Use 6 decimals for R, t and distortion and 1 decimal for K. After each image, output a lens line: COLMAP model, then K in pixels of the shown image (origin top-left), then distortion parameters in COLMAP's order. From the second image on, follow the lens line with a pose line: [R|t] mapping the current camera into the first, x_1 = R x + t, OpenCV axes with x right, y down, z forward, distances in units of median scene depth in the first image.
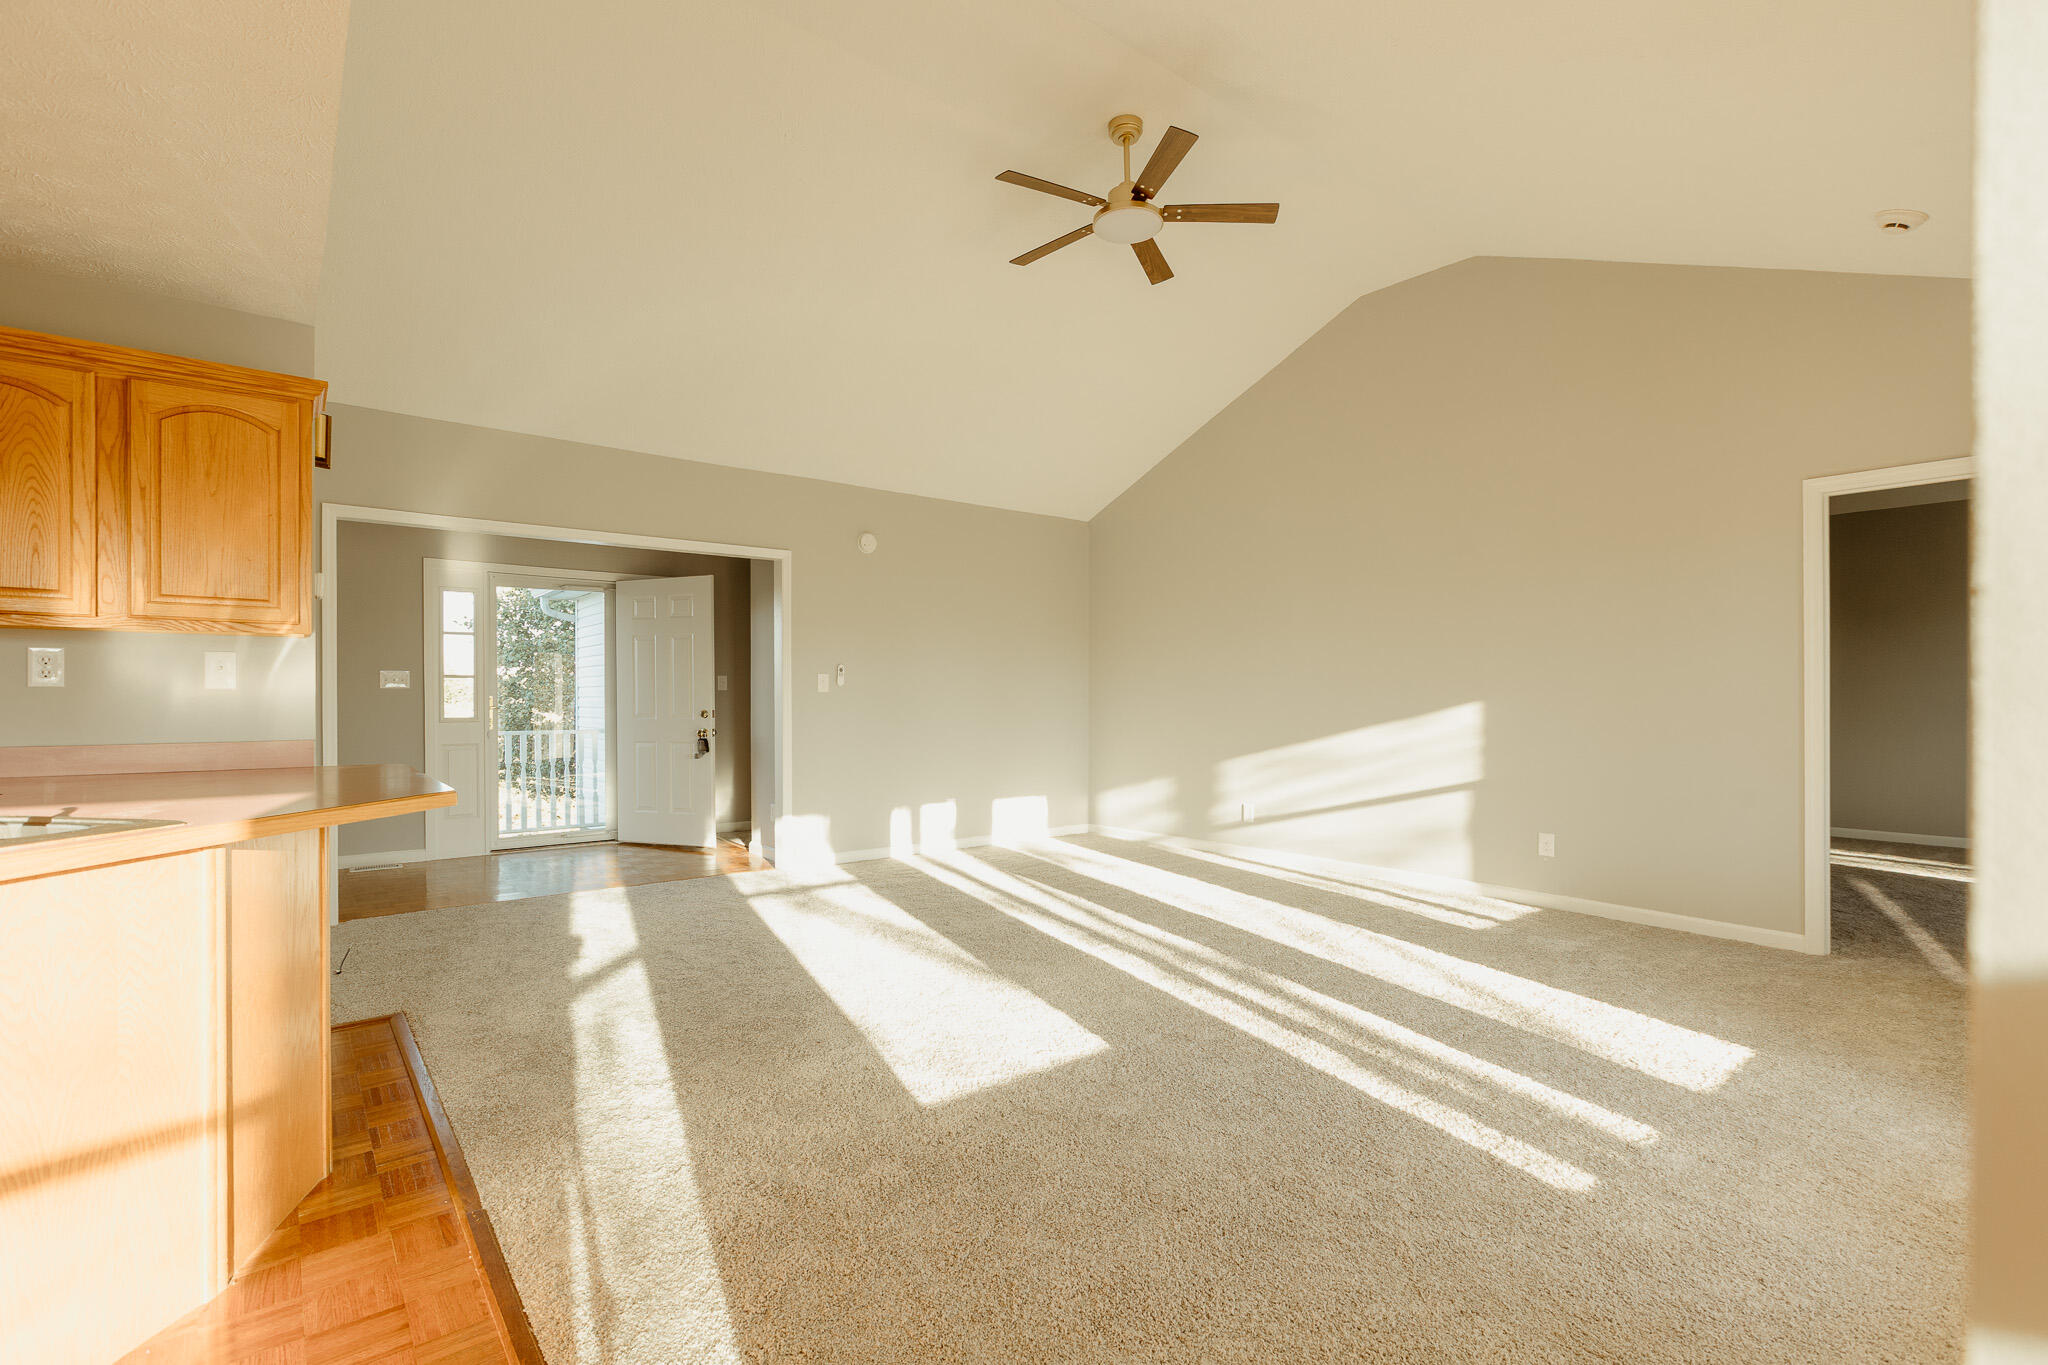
lens RADIAL K [[935.5, 0, 1022.6], [0, 935.5, 686.7], [0, 0, 1]] dist [0.002926, -0.000709]
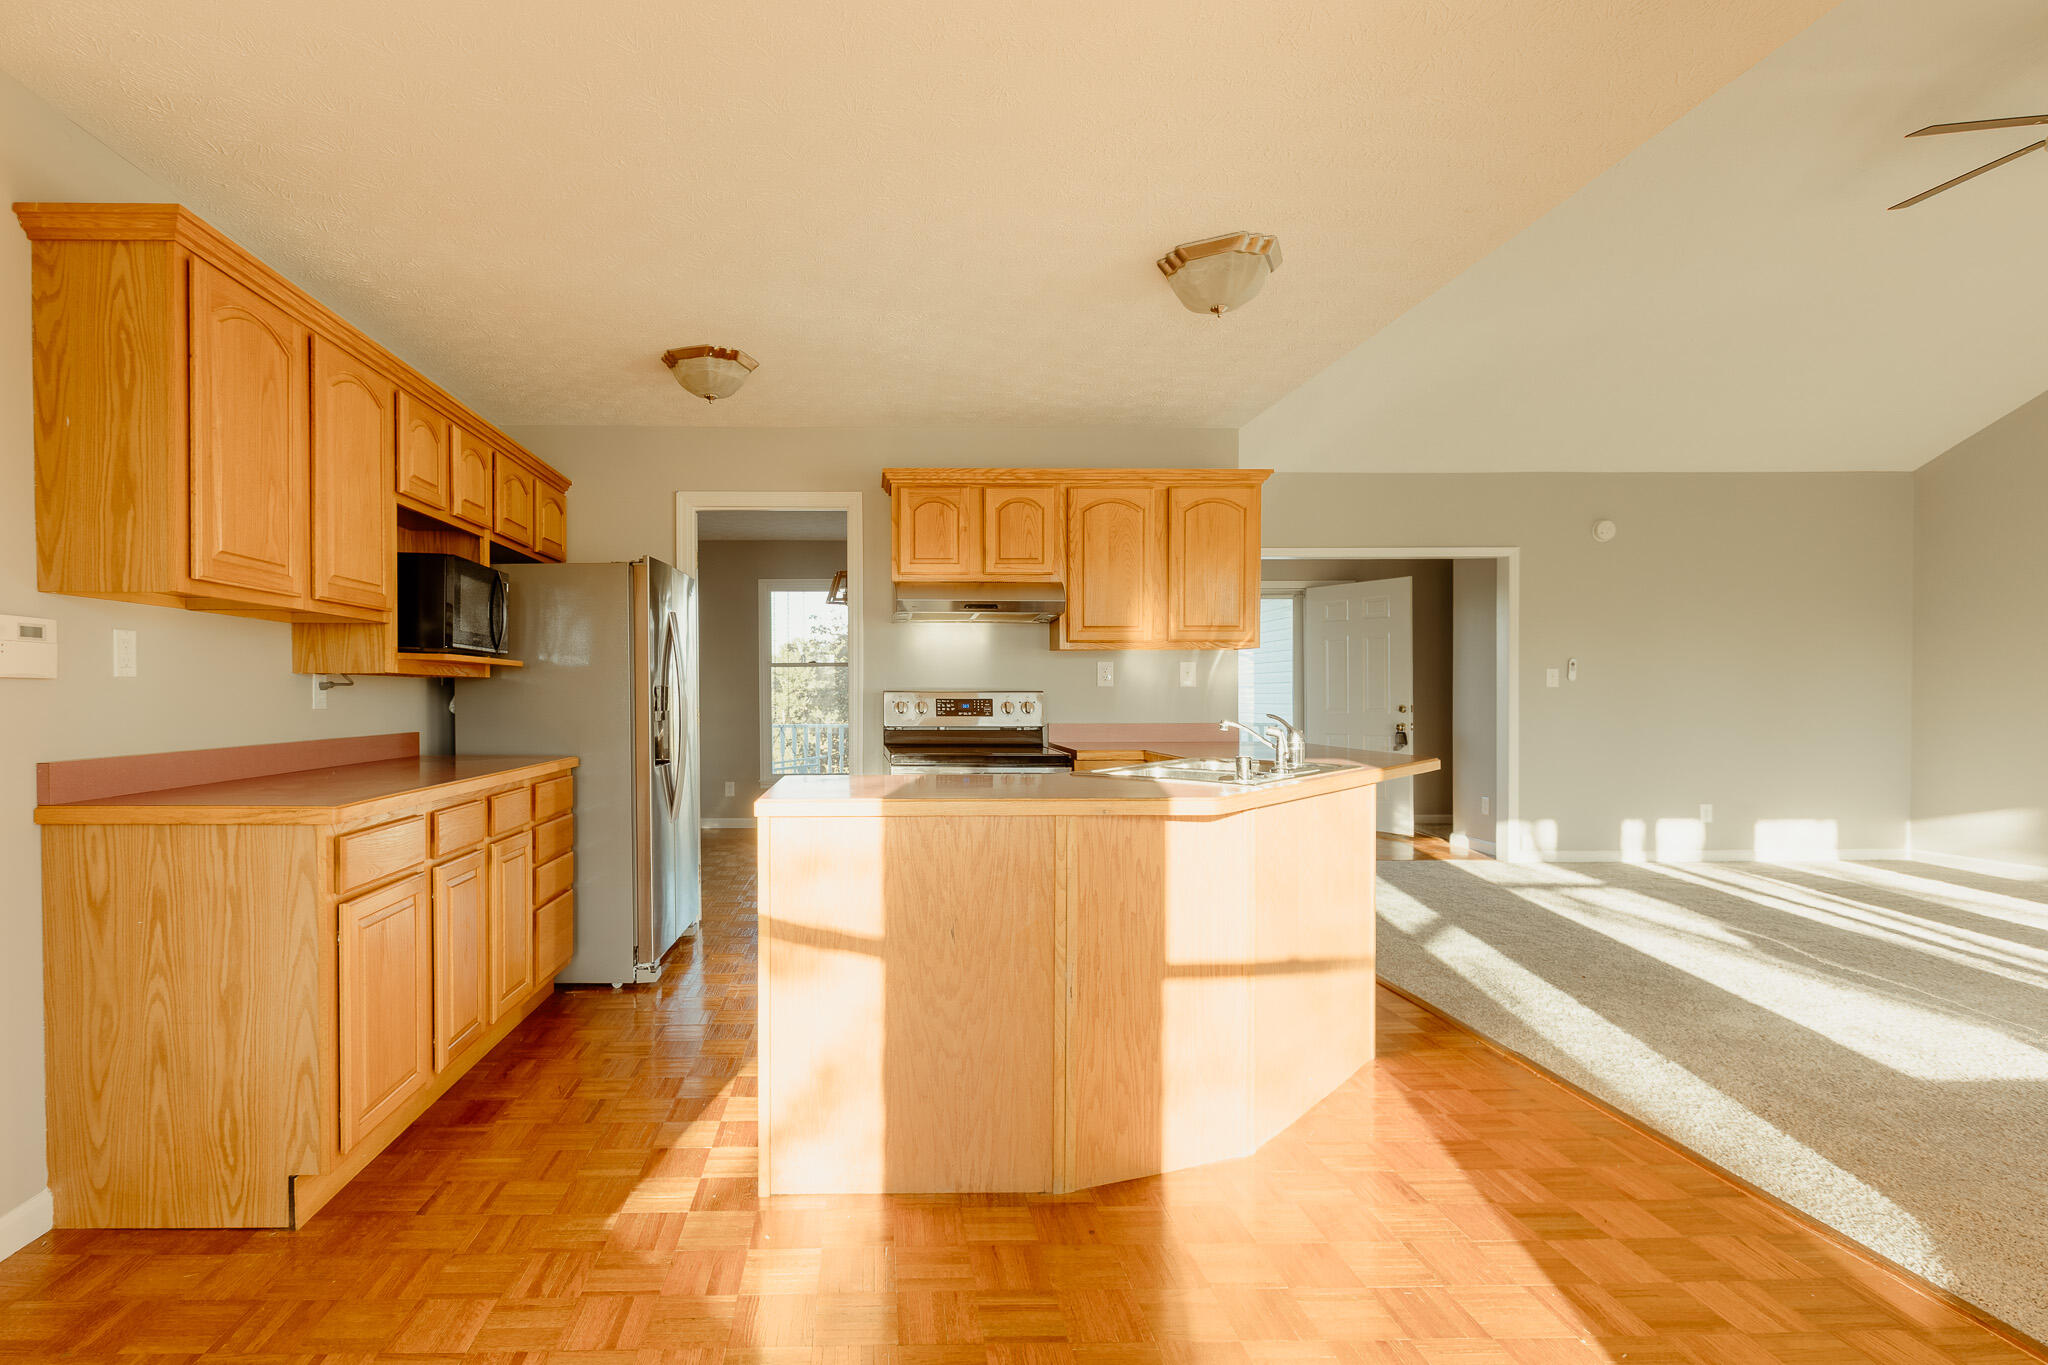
lens RADIAL K [[935.5, 0, 985.8], [0, 935.5, 701.4], [0, 0, 1]] dist [0.002926, -0.000709]
pose [[0.791517, 0.000411, -0.611147, -0.082225], [0.010799, 0.999834, 0.014659, -0.000051], [0.611052, -0.018202, 0.791381, -0.144356]]
